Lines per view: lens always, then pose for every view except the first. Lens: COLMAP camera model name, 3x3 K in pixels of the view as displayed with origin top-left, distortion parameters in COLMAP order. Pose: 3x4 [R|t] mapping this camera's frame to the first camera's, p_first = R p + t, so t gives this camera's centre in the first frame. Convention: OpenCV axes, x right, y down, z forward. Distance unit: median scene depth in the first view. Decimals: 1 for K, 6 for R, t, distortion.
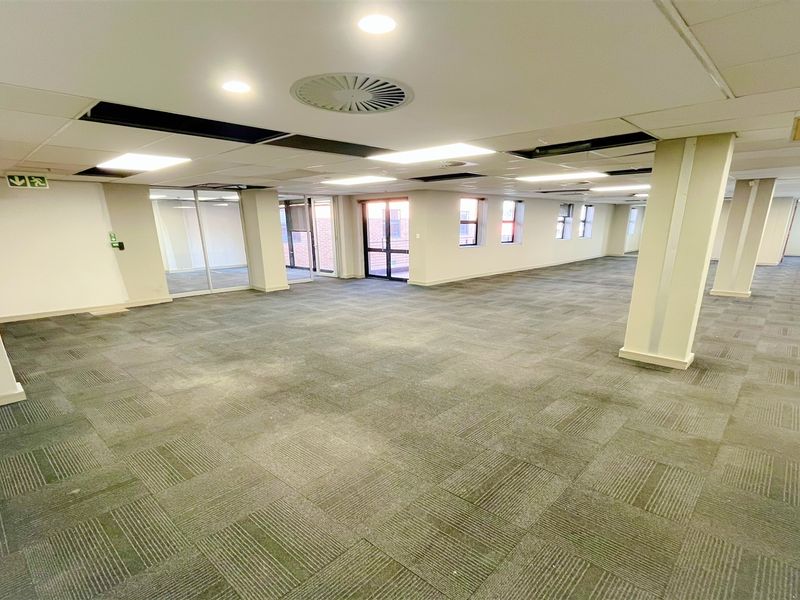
lens RADIAL K [[319.7, 0, 392.1], [0, 319.7, 300.0], [0, 0, 1]] dist [0.000748, -0.000100]
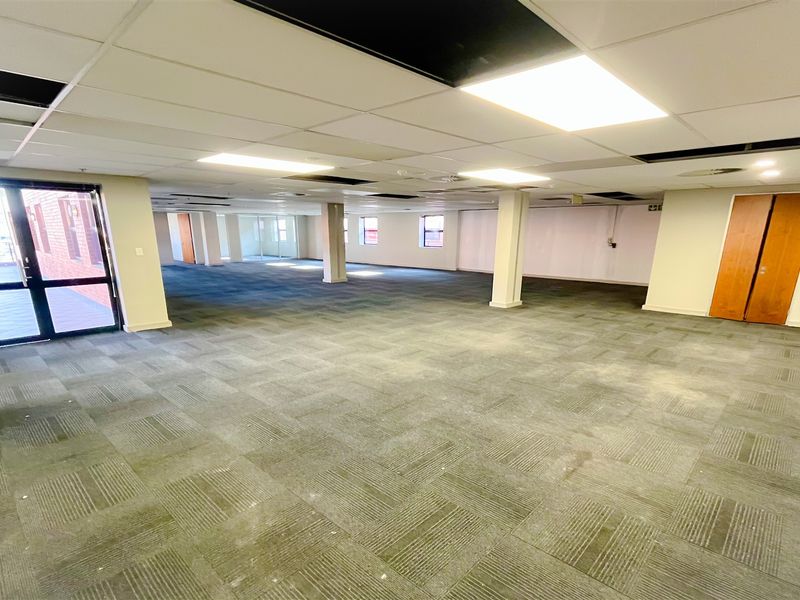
lens RADIAL K [[319.7, 0, 392.1], [0, 319.7, 300.0], [0, 0, 1]] dist [0.000748, -0.000100]
pose [[0.280209, -0.186988, 0.941551, -1.374306], [0.212050, 0.968672, 0.129267, -0.284247], [-0.936225, 0.163434, 0.311081, 1.143185]]
